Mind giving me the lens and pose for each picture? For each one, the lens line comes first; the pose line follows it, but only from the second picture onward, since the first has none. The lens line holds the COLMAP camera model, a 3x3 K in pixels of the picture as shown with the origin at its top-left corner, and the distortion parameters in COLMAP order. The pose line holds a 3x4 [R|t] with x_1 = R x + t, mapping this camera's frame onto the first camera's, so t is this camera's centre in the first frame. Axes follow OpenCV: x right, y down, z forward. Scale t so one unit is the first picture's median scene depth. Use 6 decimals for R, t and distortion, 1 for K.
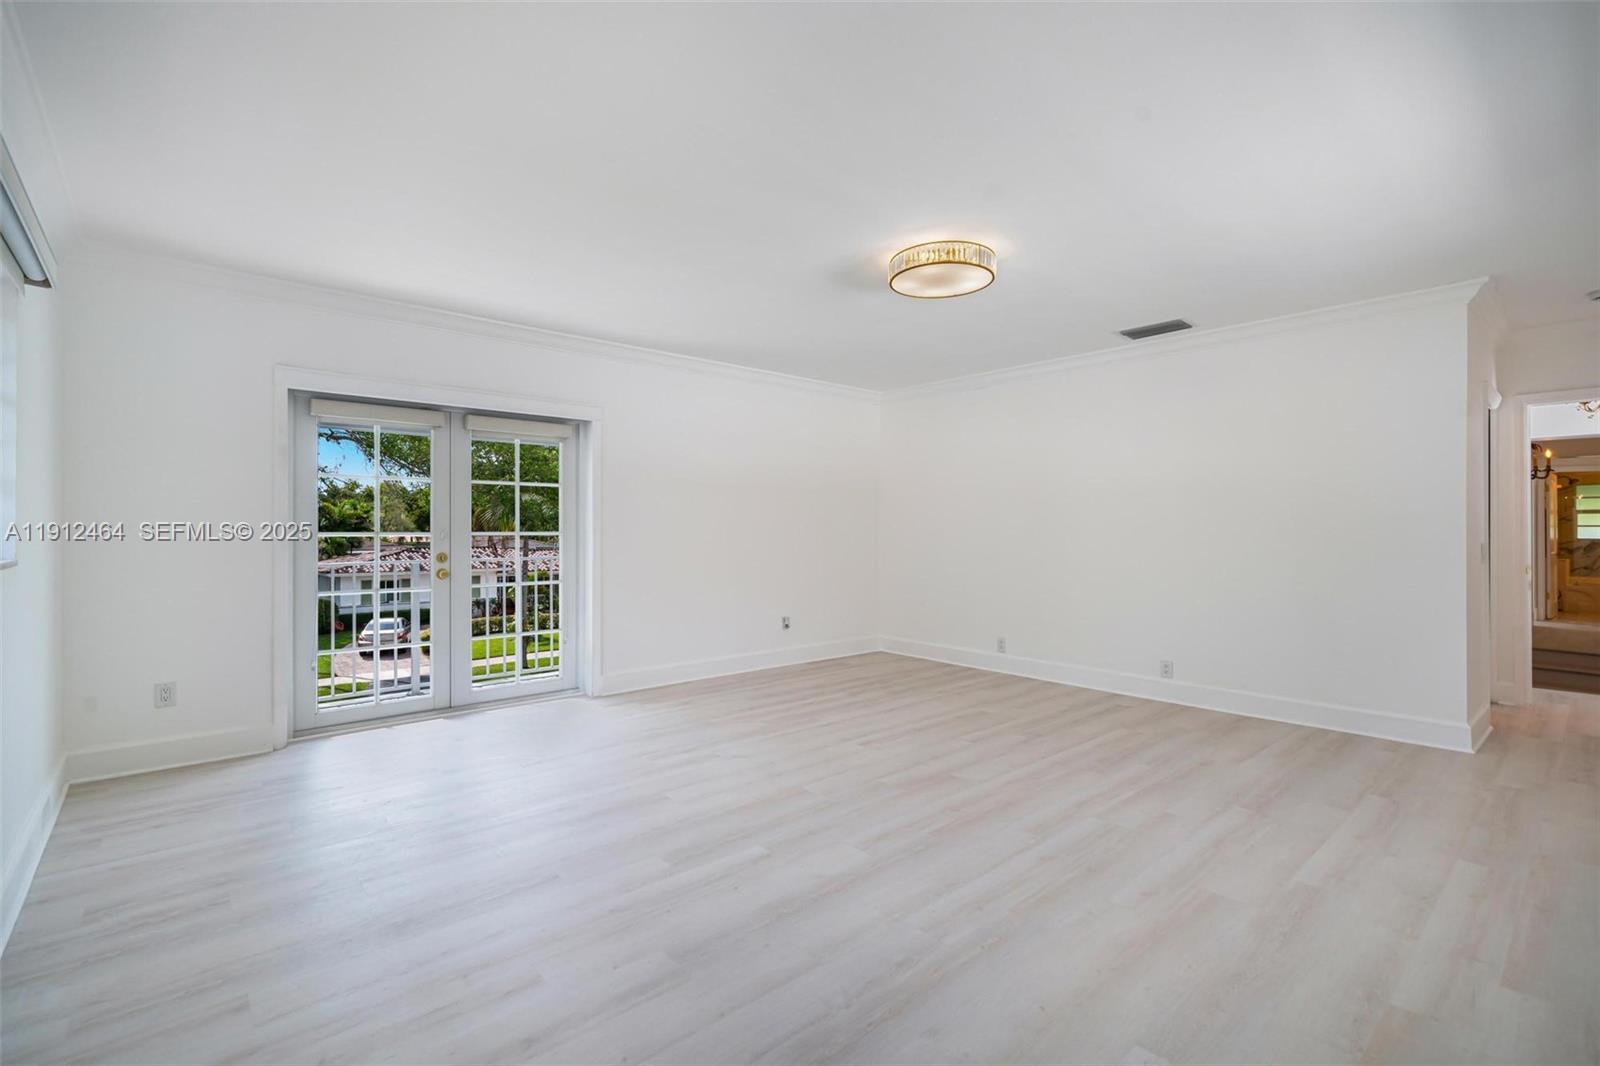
lens RADIAL K [[708.8, 0, 797.0], [0, 708.8, 524.4], [0, 0, 1]] dist [-0.001915, -0.000179]
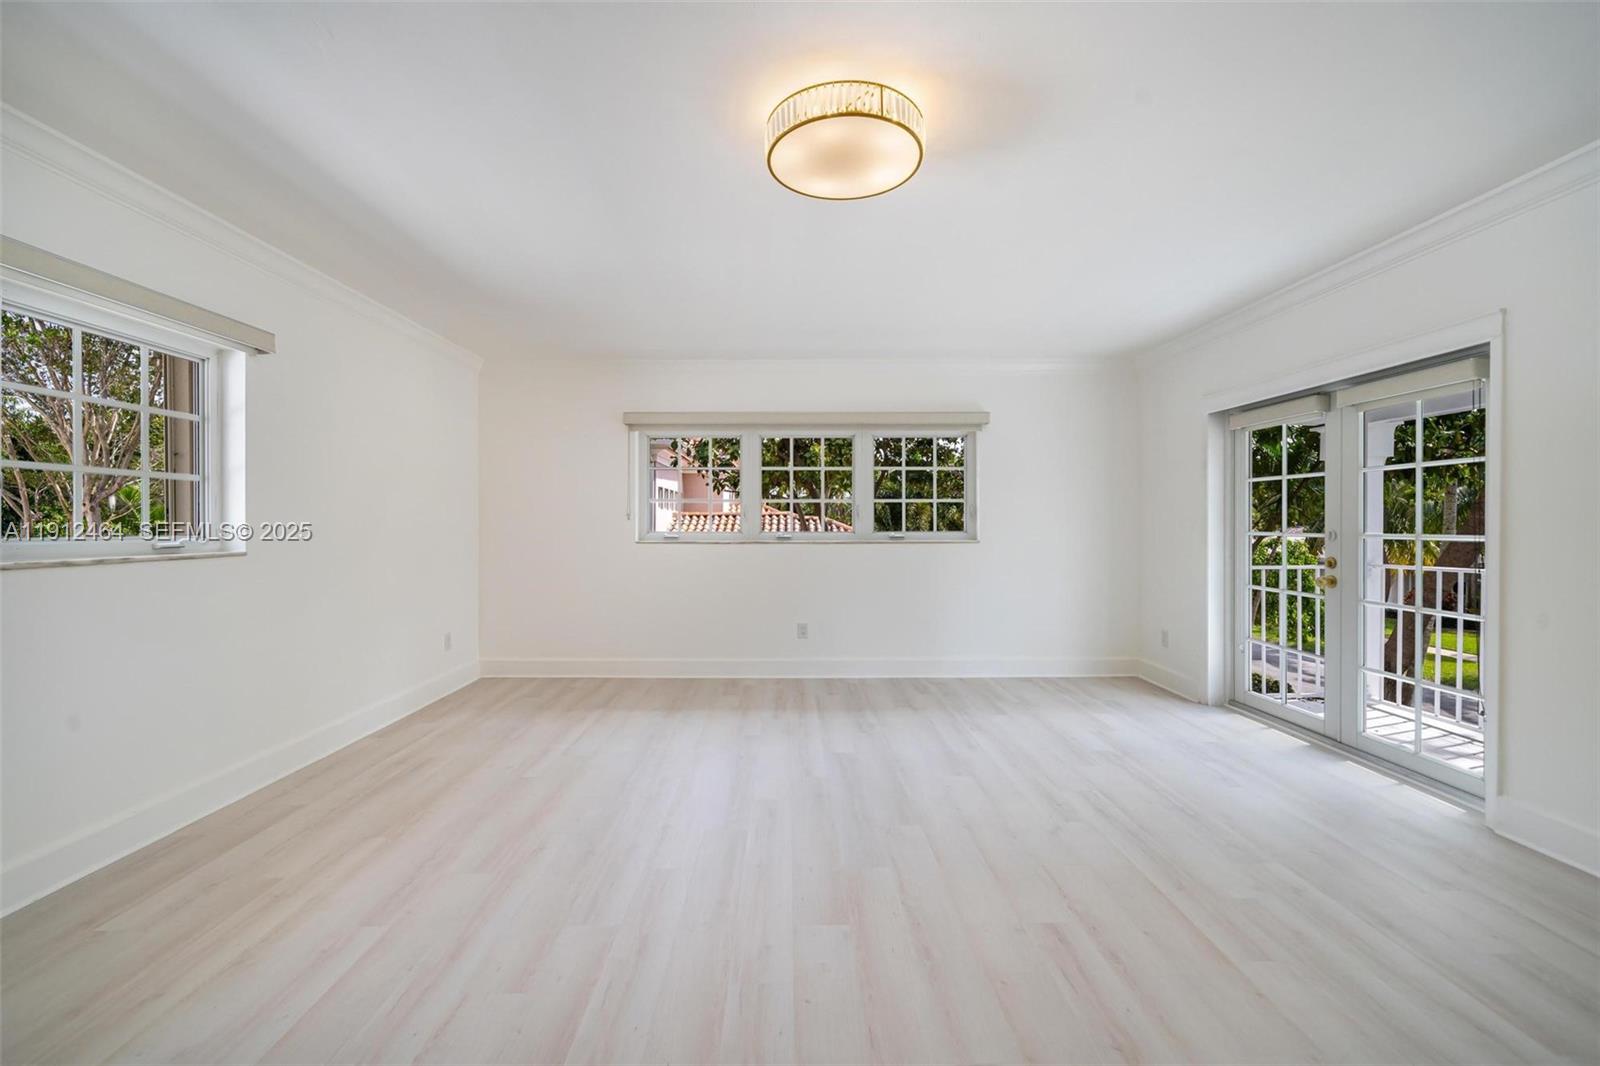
lens RADIAL K [[658.2, 0, 797.2], [0, 658.2, 531.3], [0, 0, 1]] dist [0.001576, 0.000043]
pose [[-0.642983, 0.011967, -0.765787, 0.587481], [0.004243, 0.999918, 0.012063, -0.004401], [0.765869, 0.004507, -0.642981, 1.135769]]
